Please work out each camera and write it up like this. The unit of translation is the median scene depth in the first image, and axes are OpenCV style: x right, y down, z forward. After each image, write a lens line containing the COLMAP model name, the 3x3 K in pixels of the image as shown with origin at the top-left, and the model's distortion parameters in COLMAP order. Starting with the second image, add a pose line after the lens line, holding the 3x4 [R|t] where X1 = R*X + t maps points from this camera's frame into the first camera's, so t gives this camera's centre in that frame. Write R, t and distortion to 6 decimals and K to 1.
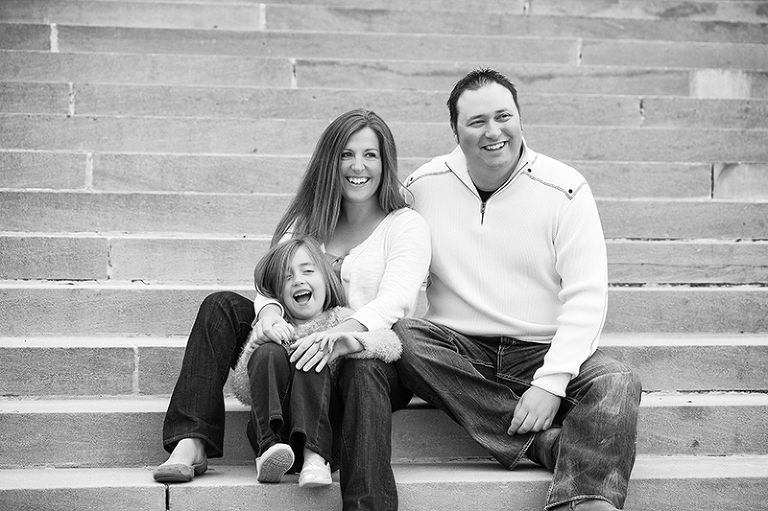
lens RADIAL K [[2119.1, 0, 384.0], [0, 2119.1, 255.5], [0, 0, 1]] dist [-0.106283, -0.929688]
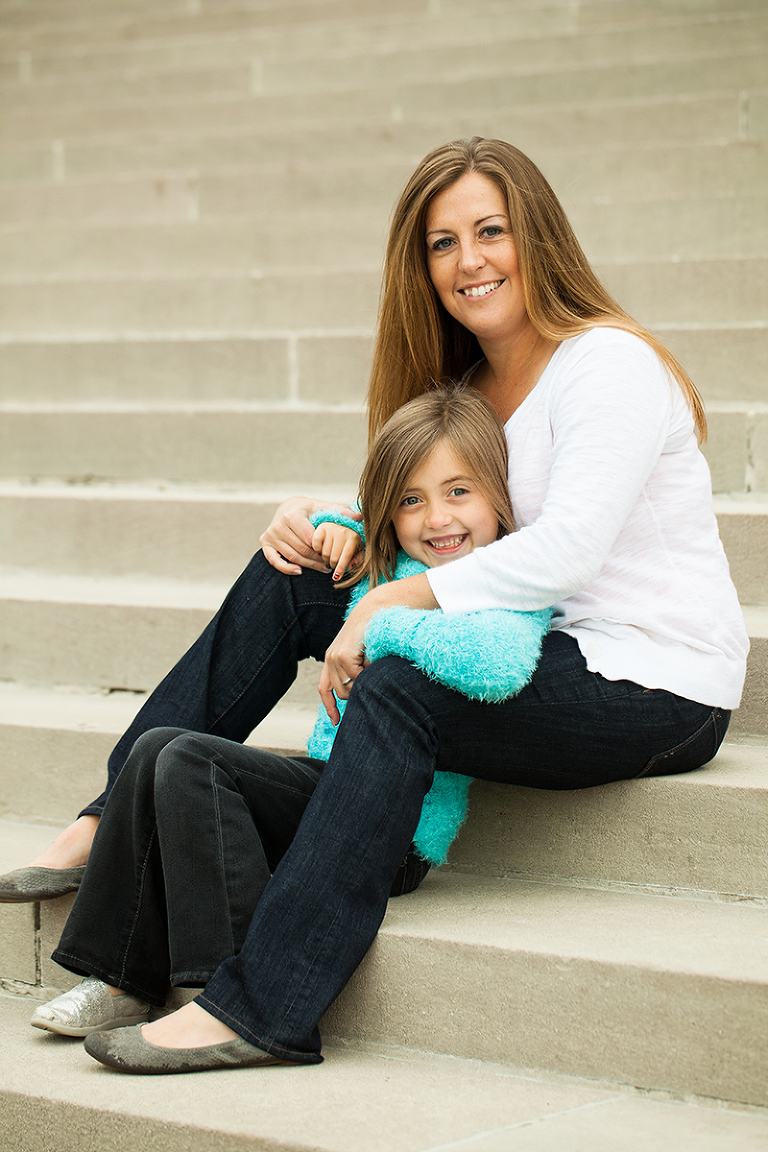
lens RADIAL K [[3178.6, 0, 384.0], [0, 3178.6, 576.0], [0, 0, 1]] dist [-0.106283, -0.929688]
pose [[0.593011, 0.032851, -0.804524, 0.452814], [0.003041, 0.999069, 0.043036, -0.001932], [0.805188, -0.027968, 0.592359, 0.457297]]
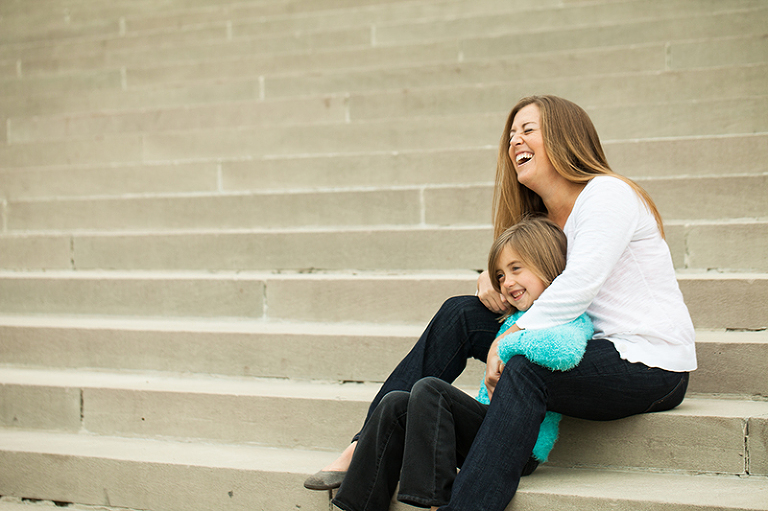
lens RADIAL K [[2119.1, 0, 384.0], [0, 2119.1, 255.5], [0, 0, 1]] dist [-0.106283, -0.929688]
pose [[0.586620, -0.013090, -0.809757, 0.567314], [0.021379, 0.999771, -0.000674, 0.003282], [0.809580, -0.016916, 0.586766, 0.324522]]
